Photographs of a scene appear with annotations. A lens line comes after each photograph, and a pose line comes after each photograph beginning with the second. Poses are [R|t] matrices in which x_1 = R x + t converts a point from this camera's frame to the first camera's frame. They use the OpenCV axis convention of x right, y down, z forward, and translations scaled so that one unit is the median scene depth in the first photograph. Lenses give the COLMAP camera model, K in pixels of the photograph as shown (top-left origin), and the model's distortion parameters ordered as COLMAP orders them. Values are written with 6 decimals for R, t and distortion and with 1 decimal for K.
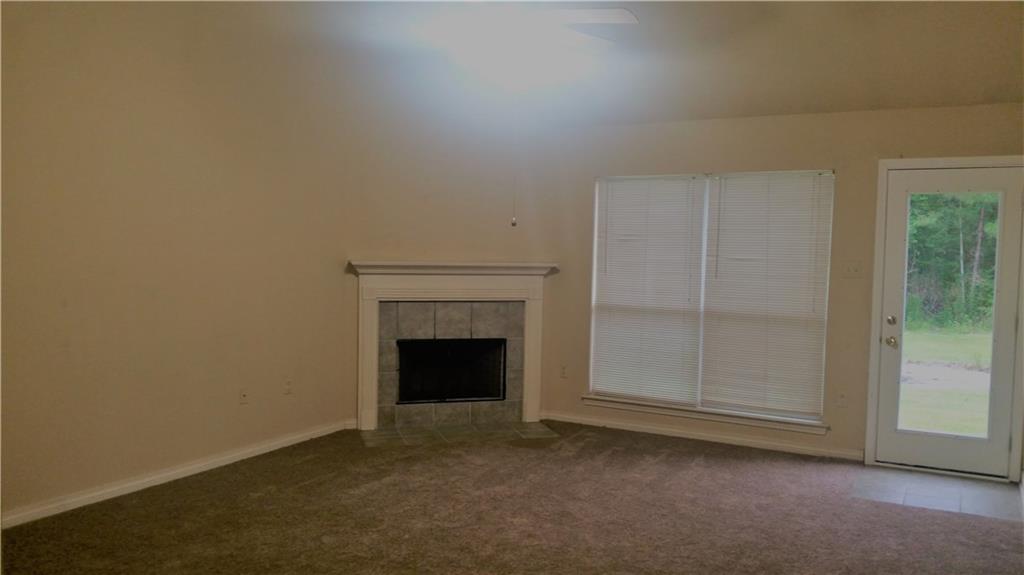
lens RADIAL K [[856.7, 0, 501.7], [0, 856.7, 286.9], [0, 0, 1]] dist [0.011360, -0.000932]
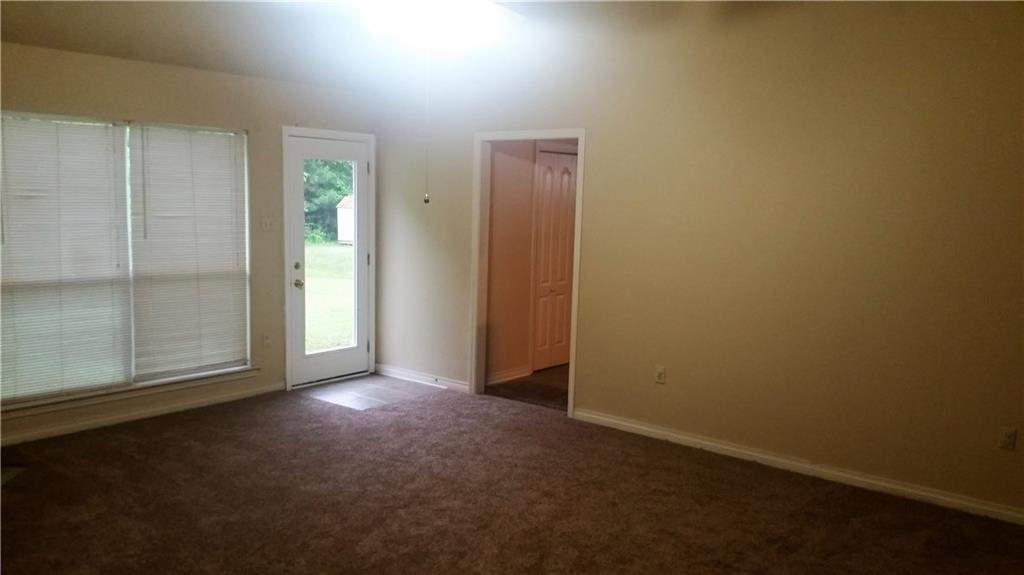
lens RADIAL K [[856.7, 0, 501.6], [0, 856.7, 287.7], [0, 0, 1]] dist [0.011360, -0.000932]
pose [[0.135943, -0.117418, 0.983734, -0.612819], [0.034470, 0.992911, 0.113750, -0.050230], [-0.990117, 0.018446, 0.139027, 0.514144]]
